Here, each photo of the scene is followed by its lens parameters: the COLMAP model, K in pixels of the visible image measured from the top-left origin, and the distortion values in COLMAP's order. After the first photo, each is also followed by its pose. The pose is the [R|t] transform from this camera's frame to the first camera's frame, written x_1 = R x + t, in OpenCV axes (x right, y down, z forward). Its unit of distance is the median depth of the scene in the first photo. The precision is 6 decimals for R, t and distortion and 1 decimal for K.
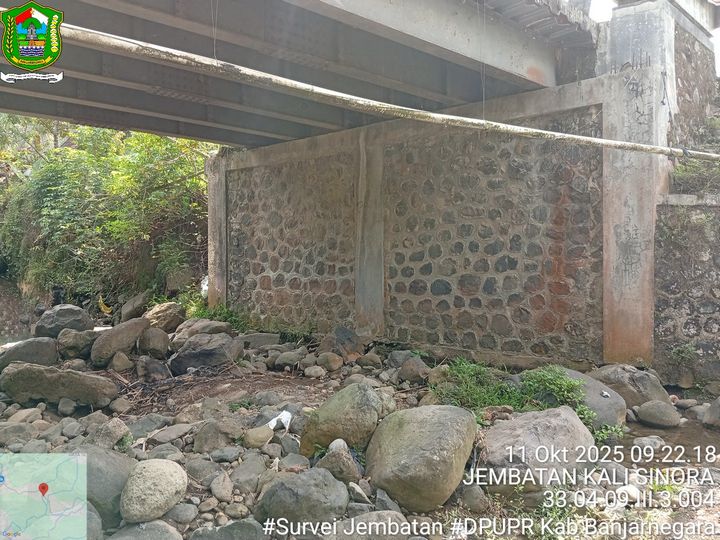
lens RADIAL K [[551.2, 0, 360.0], [0, 551.2, 270.0], [0, 0, 1]] dist [0.115237, -0.226085]
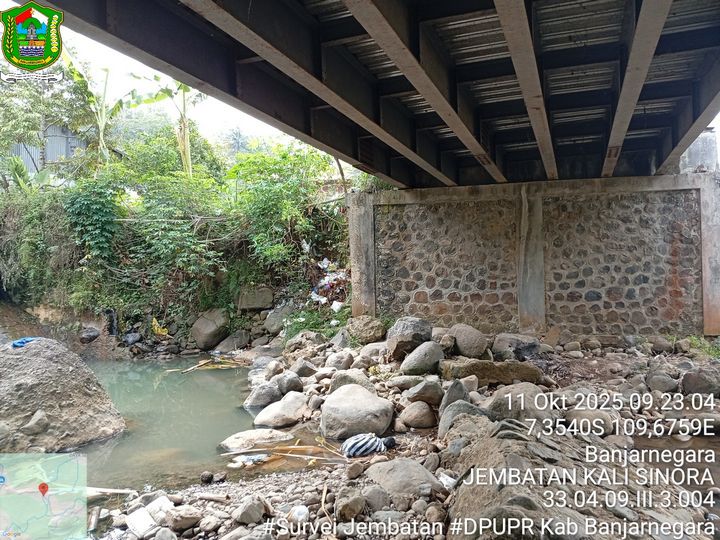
lens RADIAL K [[551.2, 0, 360.0], [0, 551.2, 270.0], [0, 0, 1]] dist [0.115237, -0.226085]
pose [[0.885065, -0.005591, 0.465434, -1.079038], [0.018453, 0.999563, -0.023082, -0.014853], [-0.465102, 0.029017, 0.884782, -0.043964]]
